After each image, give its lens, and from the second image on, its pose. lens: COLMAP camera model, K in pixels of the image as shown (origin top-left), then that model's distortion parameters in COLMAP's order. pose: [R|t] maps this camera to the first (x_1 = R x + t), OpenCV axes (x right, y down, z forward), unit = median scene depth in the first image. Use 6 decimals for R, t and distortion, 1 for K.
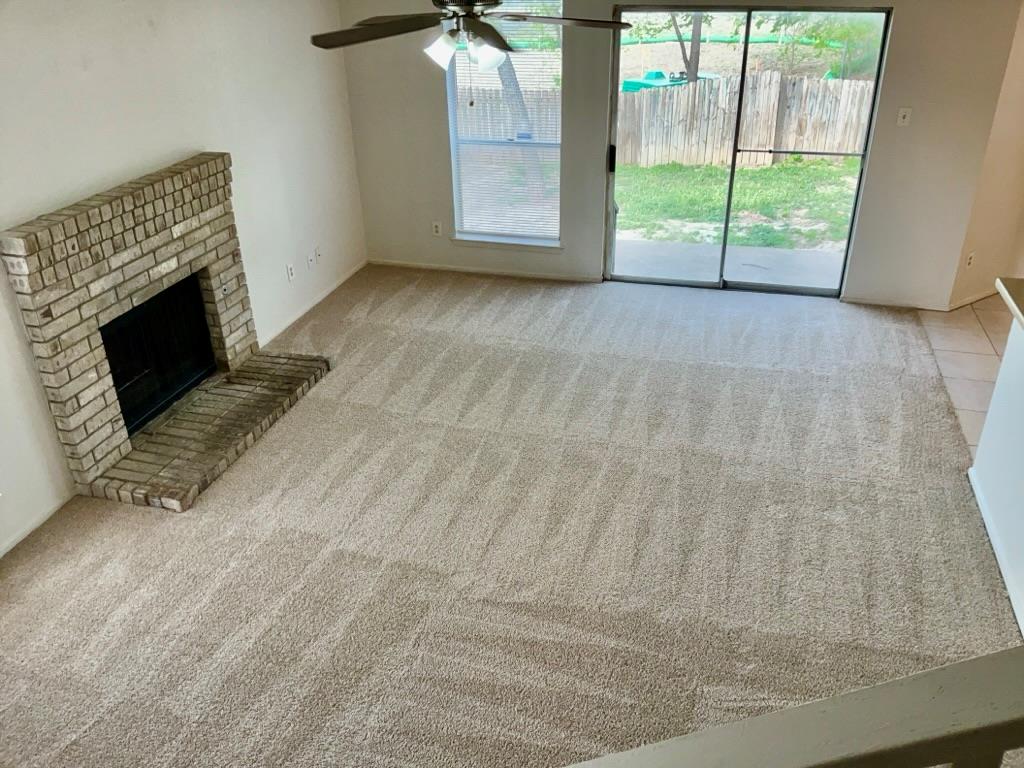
lens RADIAL K [[806.5, 0, 512.0], [0, 806.5, 384.0], [0, 0, 1]] dist [0.134530, -0.265507]
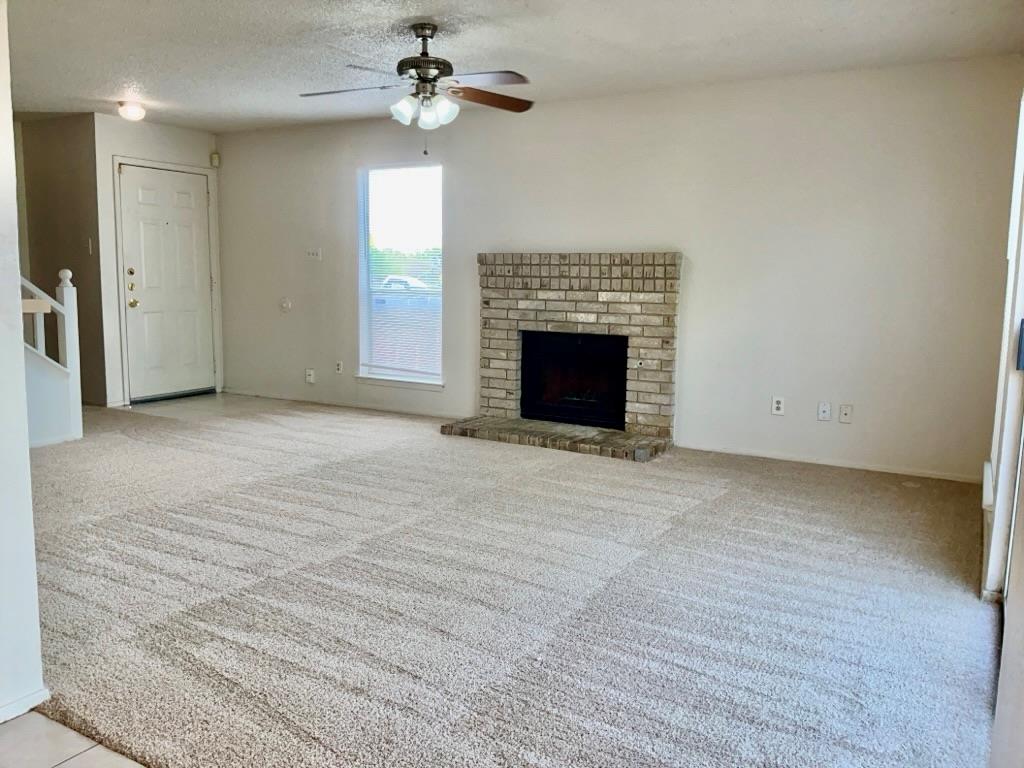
lens RADIAL K [[806.5, 0, 512.0], [0, 806.5, 384.0], [0, 0, 1]] dist [0.134530, -0.265507]
pose [[-0.240625, 0.144433, -0.959812, 0.909564], [-0.473848, 0.845539, 0.246031, -0.324275], [0.847094, 0.514006, -0.135019, 1.146066]]
